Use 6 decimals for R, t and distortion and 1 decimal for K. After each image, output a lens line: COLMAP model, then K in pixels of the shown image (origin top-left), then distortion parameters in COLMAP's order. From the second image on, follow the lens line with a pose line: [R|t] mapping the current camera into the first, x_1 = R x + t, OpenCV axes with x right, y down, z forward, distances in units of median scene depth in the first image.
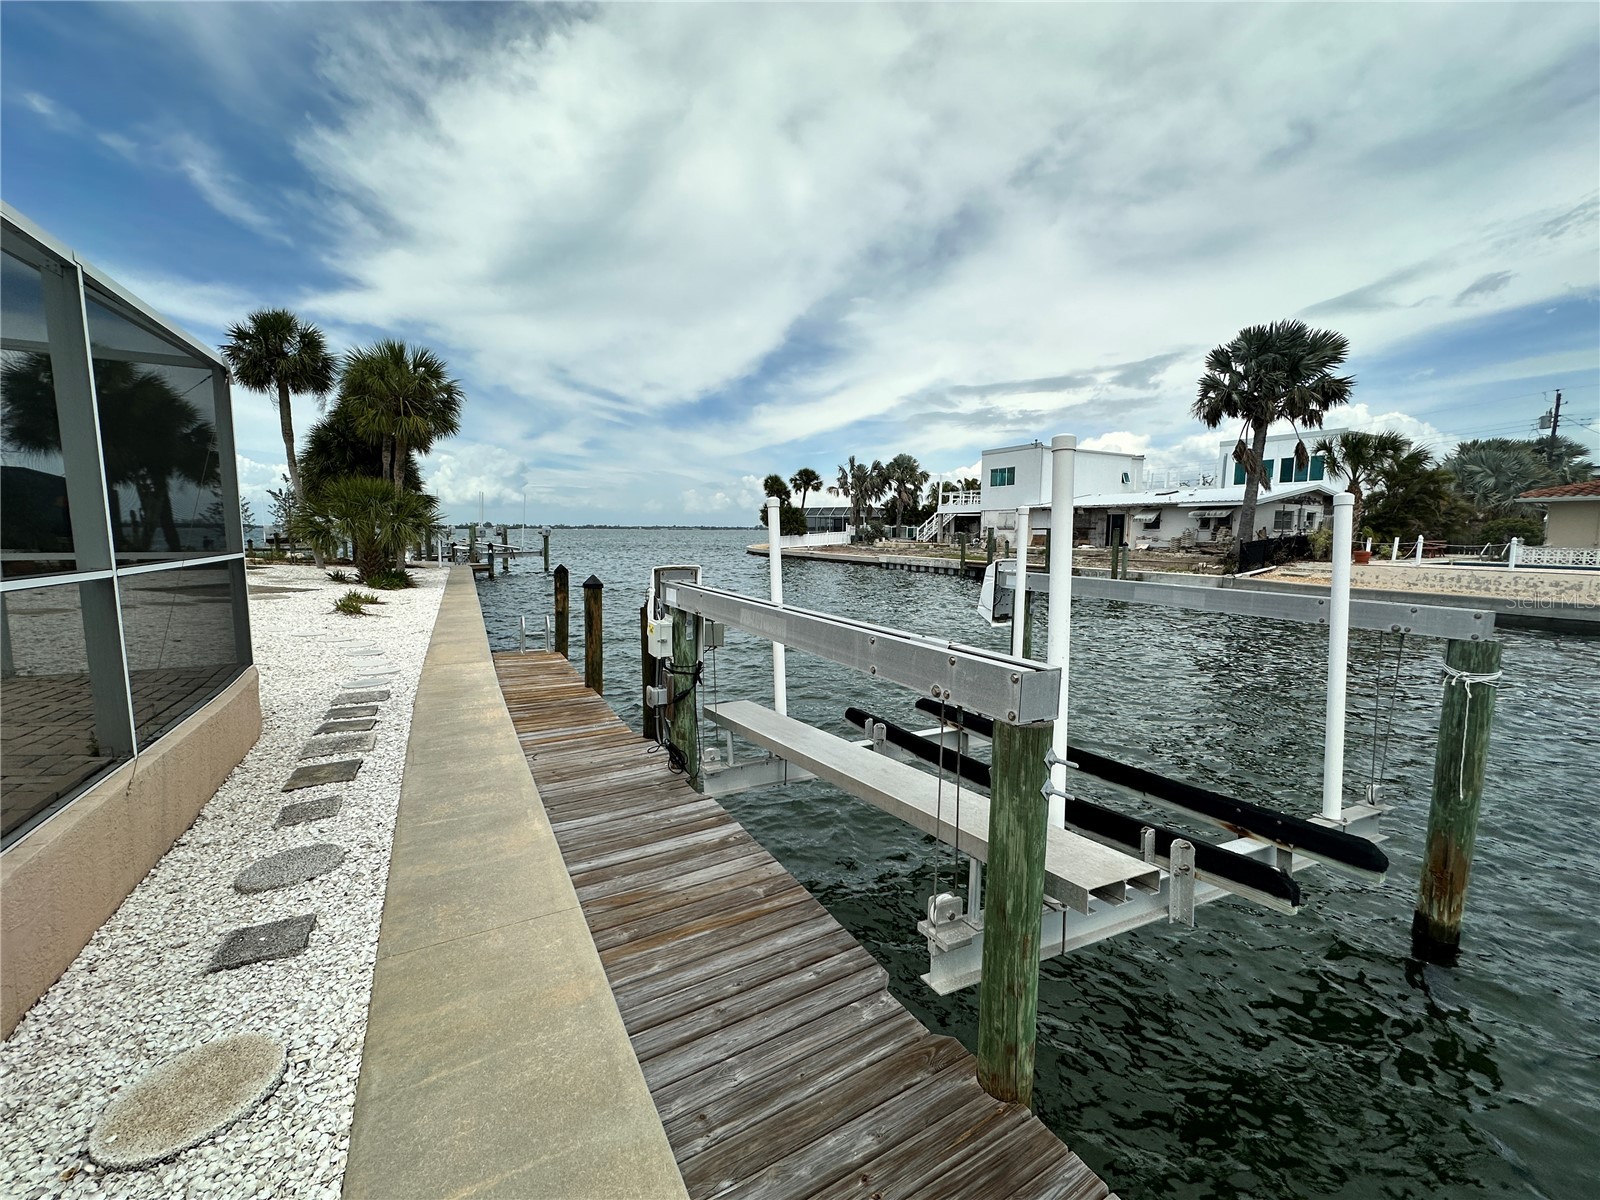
lens RADIAL K [[639.7, 0, 804.7], [0, 639.7, 584.4], [0, 0, 1]] dist [-0.008605, 0.000622]
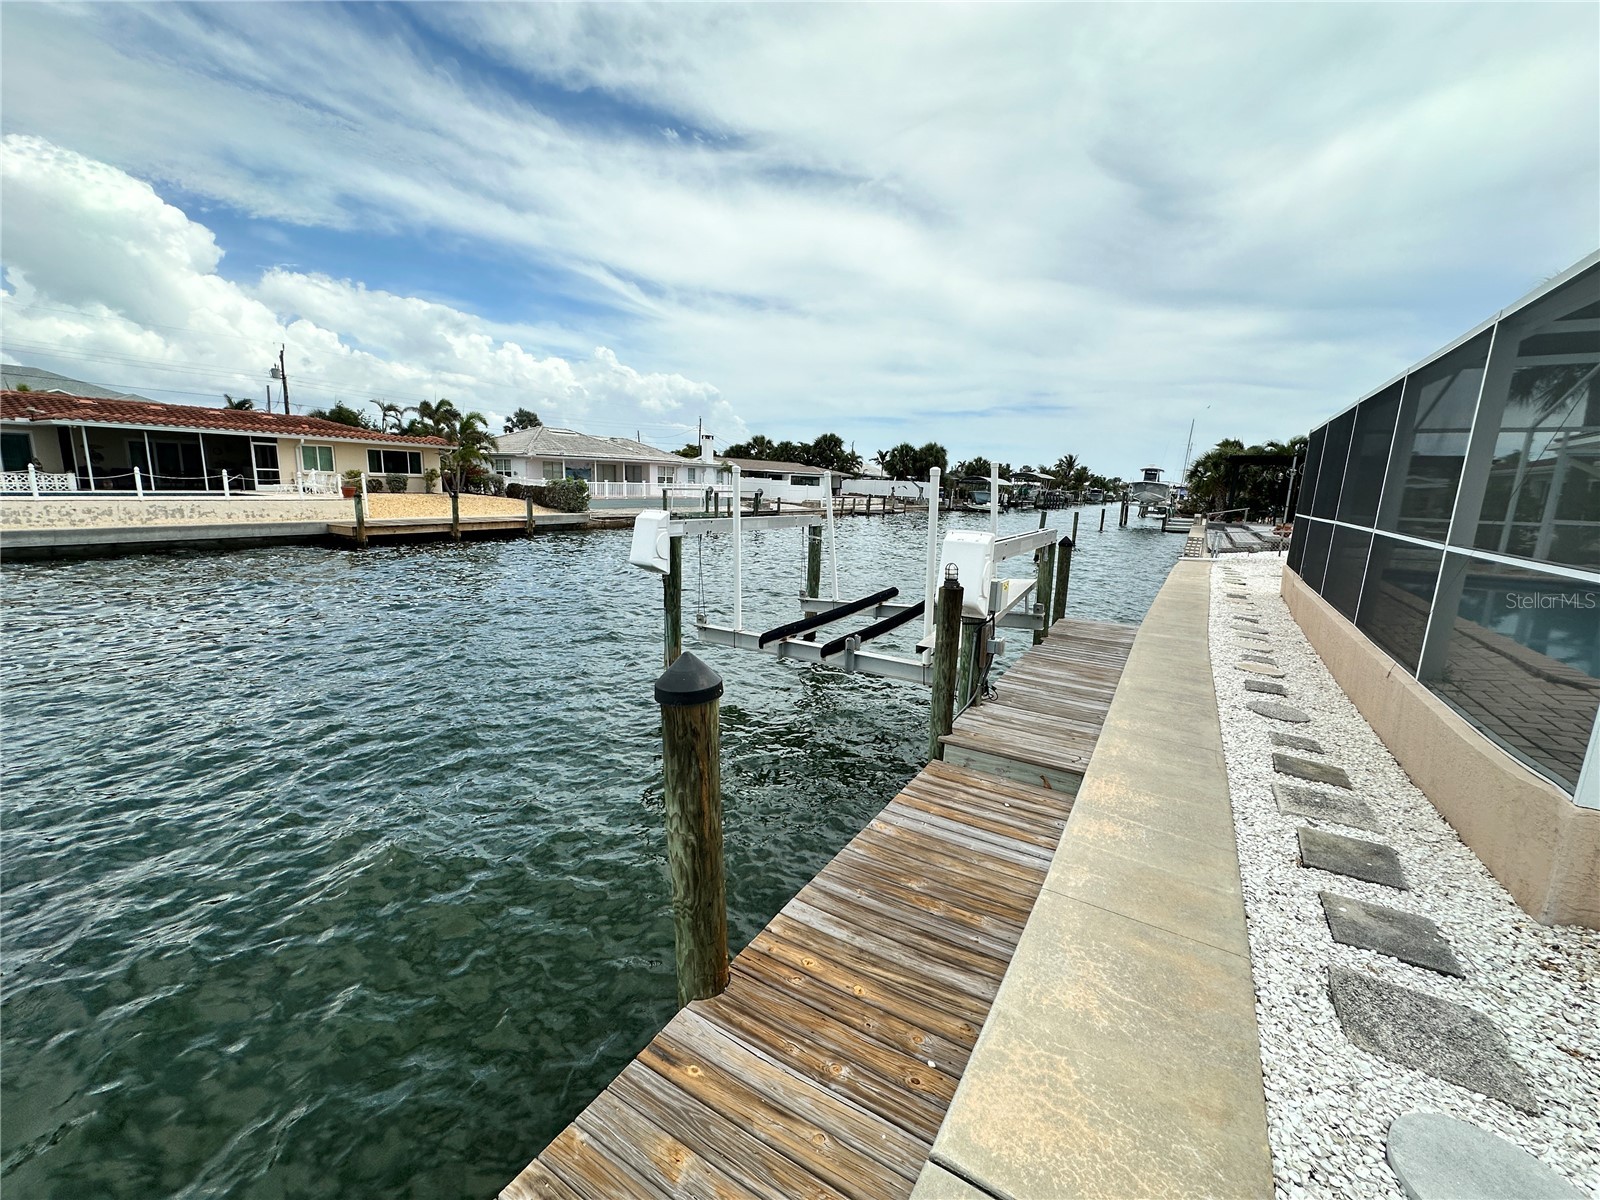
lens RADIAL K [[639.7, 0, 804.9], [0, 639.7, 598.5], [0, 0, 1]] dist [-0.008605, 0.000622]
pose [[-0.494815, -0.177668, 0.850642, -1.155422], [0.039538, 0.973260, 0.226277, -0.199633], [-0.868098, 0.145598, -0.474560, 2.091039]]
